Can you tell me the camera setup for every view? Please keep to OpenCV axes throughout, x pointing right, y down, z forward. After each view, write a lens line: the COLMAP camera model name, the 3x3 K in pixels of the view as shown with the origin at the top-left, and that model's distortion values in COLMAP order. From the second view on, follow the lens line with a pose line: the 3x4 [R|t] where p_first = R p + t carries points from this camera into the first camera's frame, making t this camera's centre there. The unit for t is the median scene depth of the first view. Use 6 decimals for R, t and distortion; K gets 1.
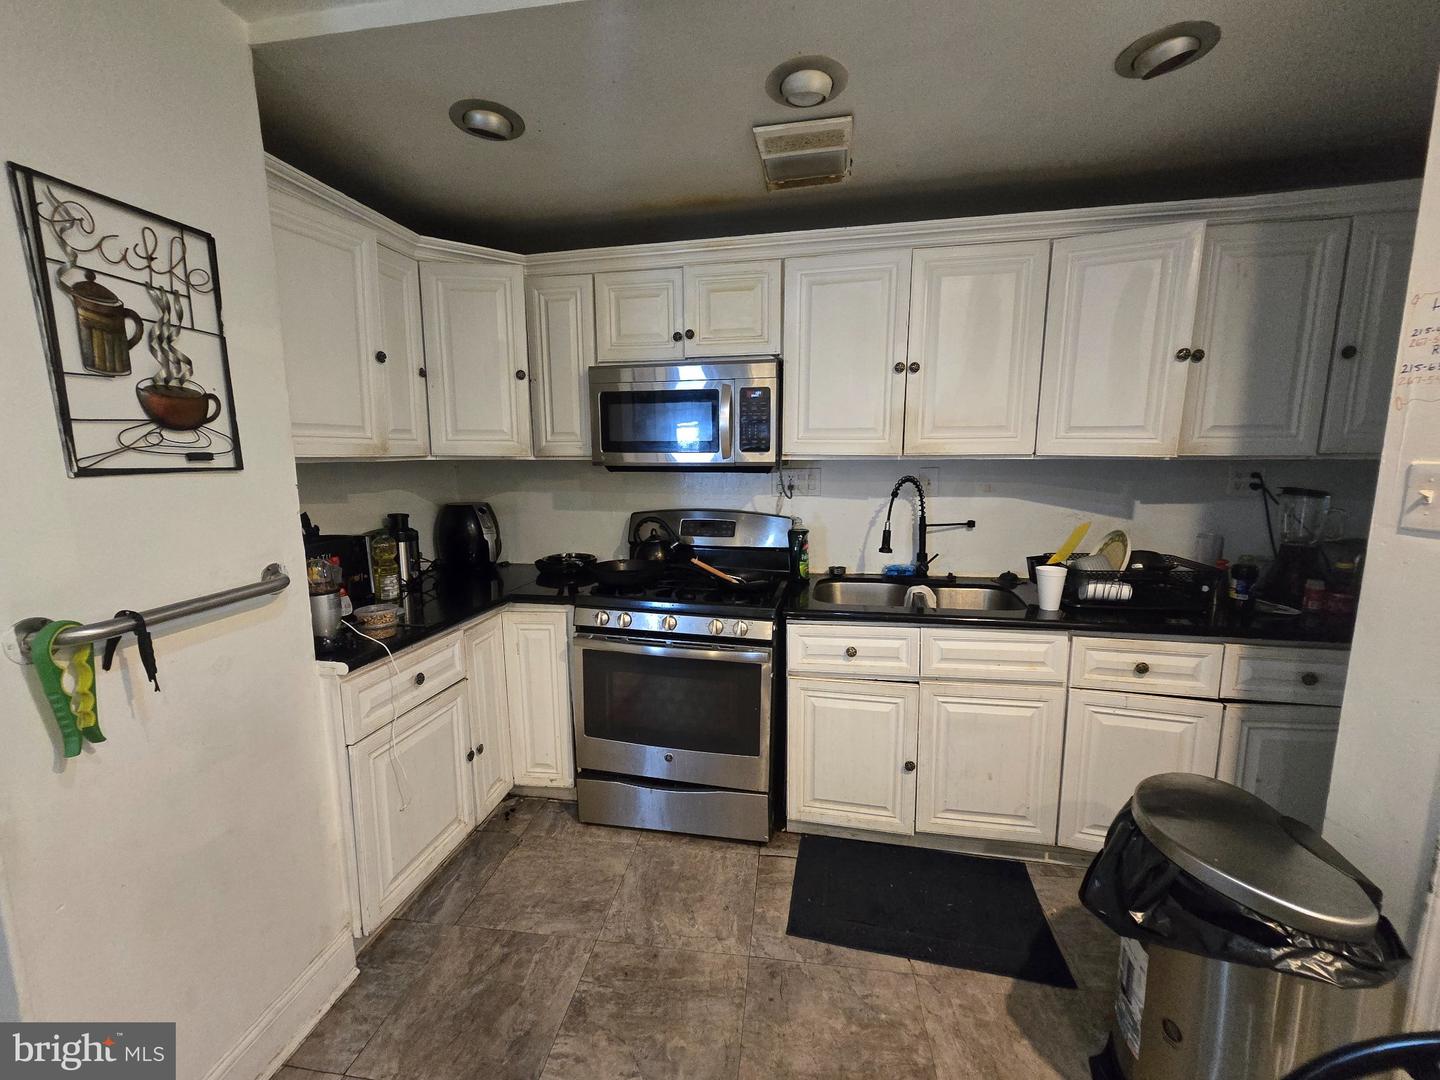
lens RADIAL K [[593.4, 0, 716.7], [0, 593.4, 542.6], [0, 0, 1]] dist [-0.003033, -0.000289]
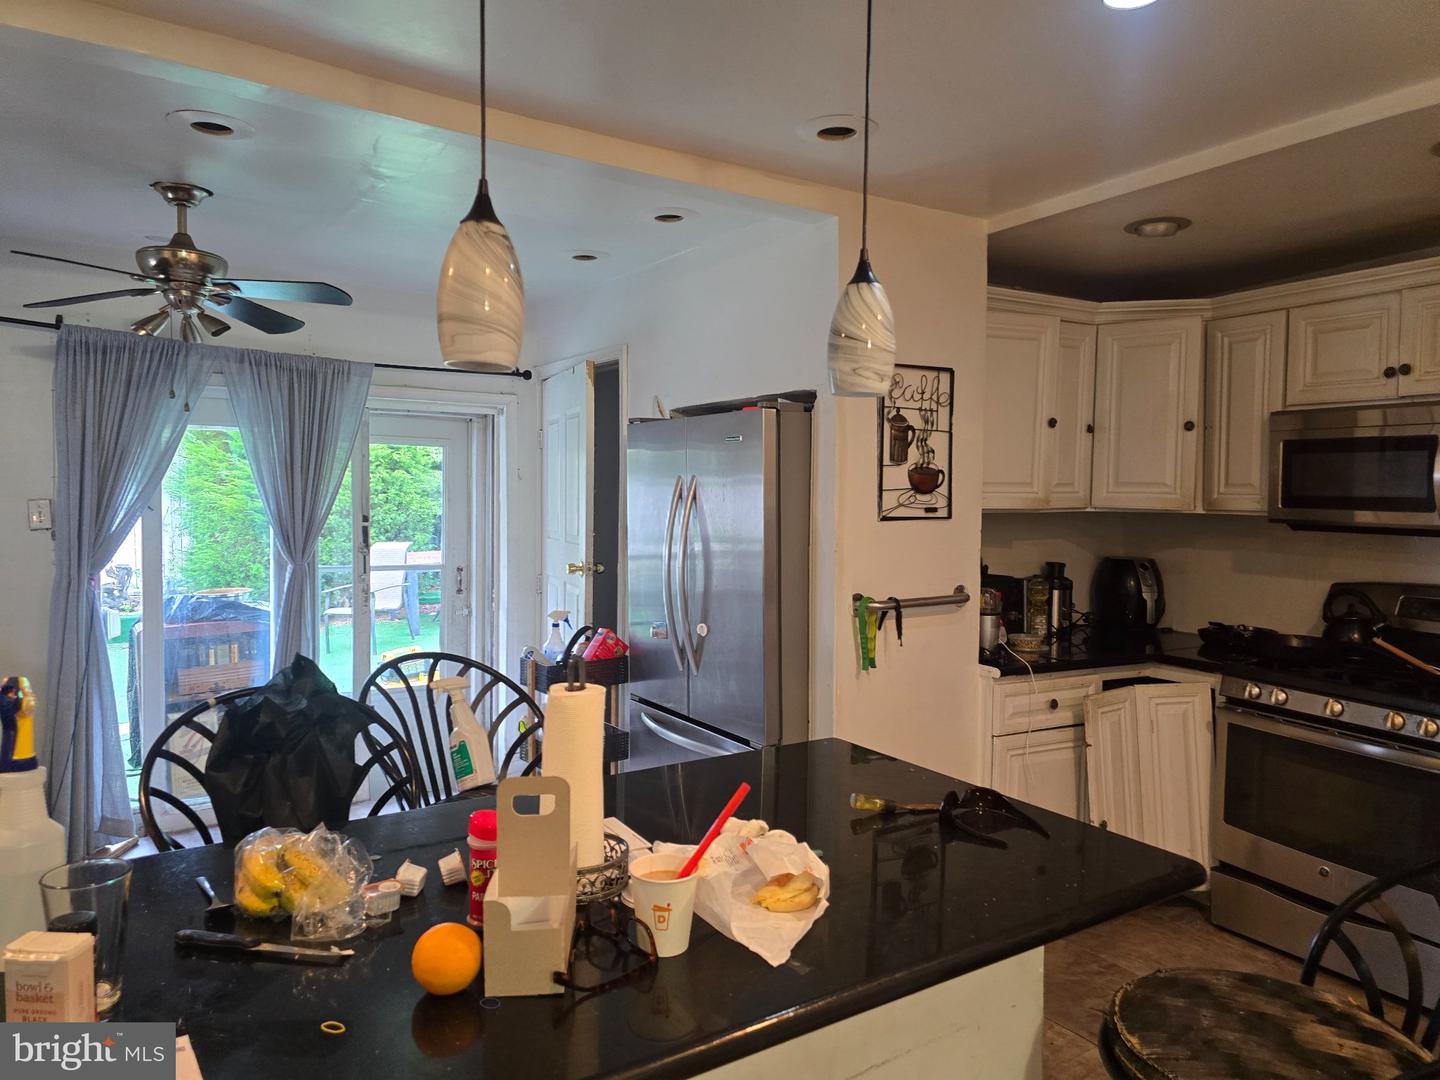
lens RADIAL K [[967.8, 0, 721.3], [0, 967.8, 529.0], [0, 0, 1]] dist [0.071116, -0.058963]
pose [[0.659851, 0.040387, -0.750311, 0.410893], [-0.121348, 0.991174, -0.053366, 0.065268], [0.741534, 0.126262, 0.658928, -0.654214]]
